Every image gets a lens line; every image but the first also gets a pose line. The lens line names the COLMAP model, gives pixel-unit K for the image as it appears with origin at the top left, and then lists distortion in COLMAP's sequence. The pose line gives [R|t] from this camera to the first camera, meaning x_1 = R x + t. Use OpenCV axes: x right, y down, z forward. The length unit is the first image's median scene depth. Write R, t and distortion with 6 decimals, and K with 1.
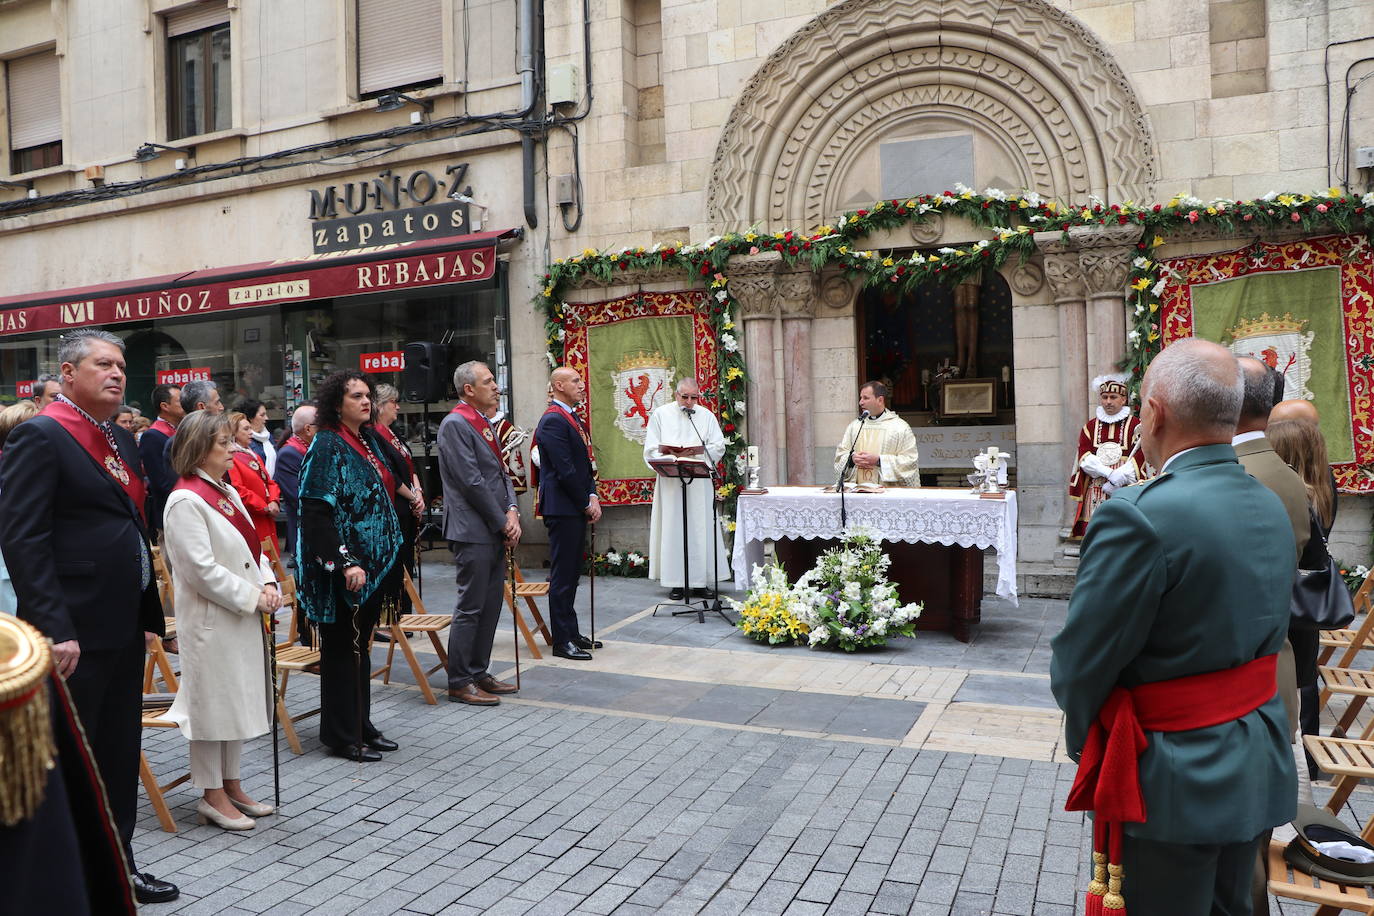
lens RADIAL K [[1129.3, 0, 665.0], [0, 1129.3, 474.8], [0, 0, 1]] dist [-0.182215, 0.155335]
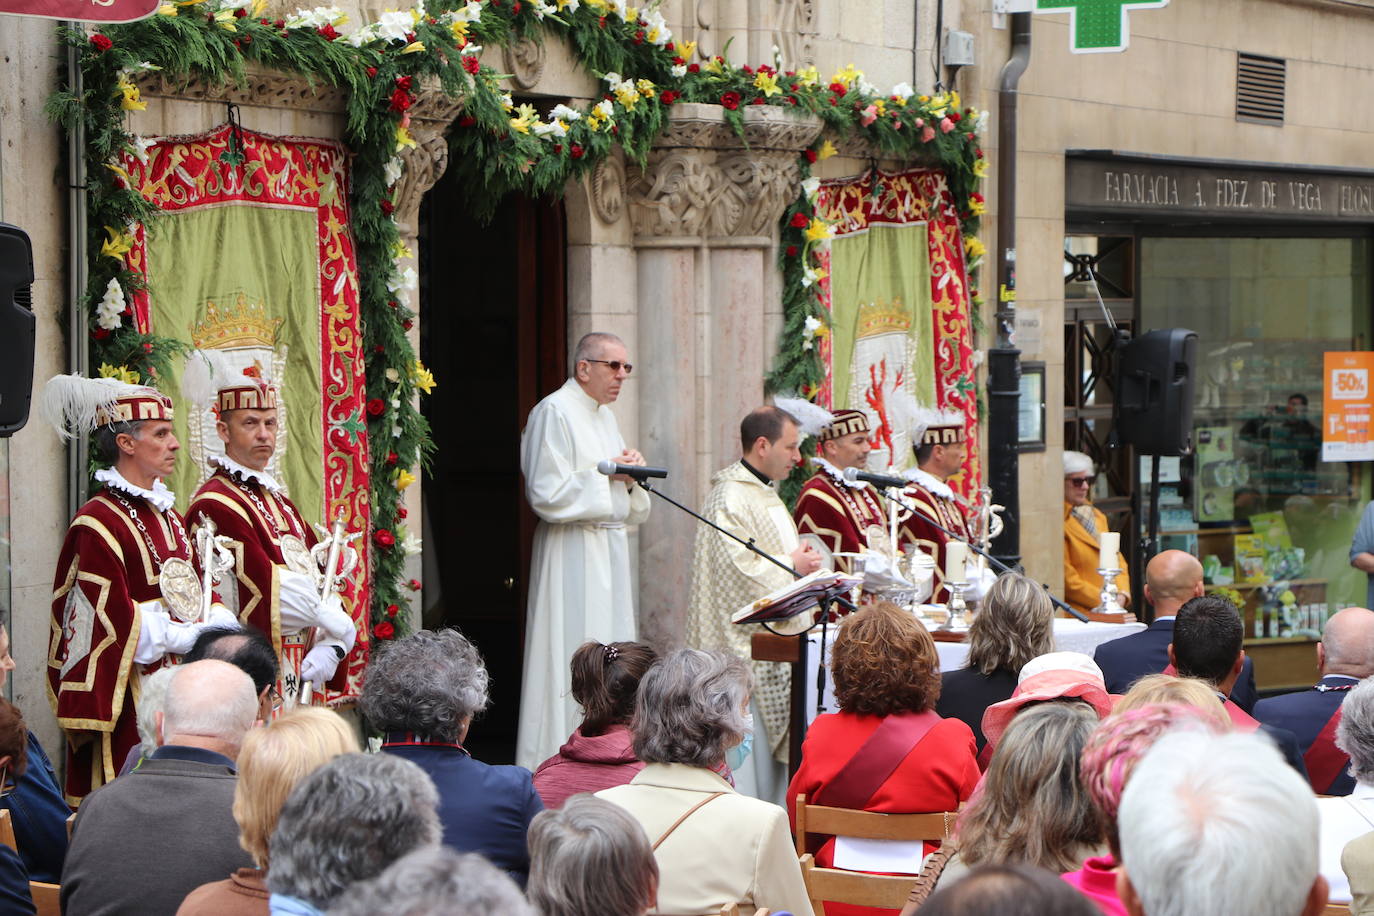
lens RADIAL K [[4391.4, 0, 663.3], [0, 4391.4, 463.8], [0, 0, 1]] dist [0.700626, 0.525029]
pose [[0.040293, 0.004134, 0.999179, -1.530600], [0.053846, 0.998529, -0.006303, -0.045665], [-0.997736, 0.054056, 0.040011, 0.891525]]
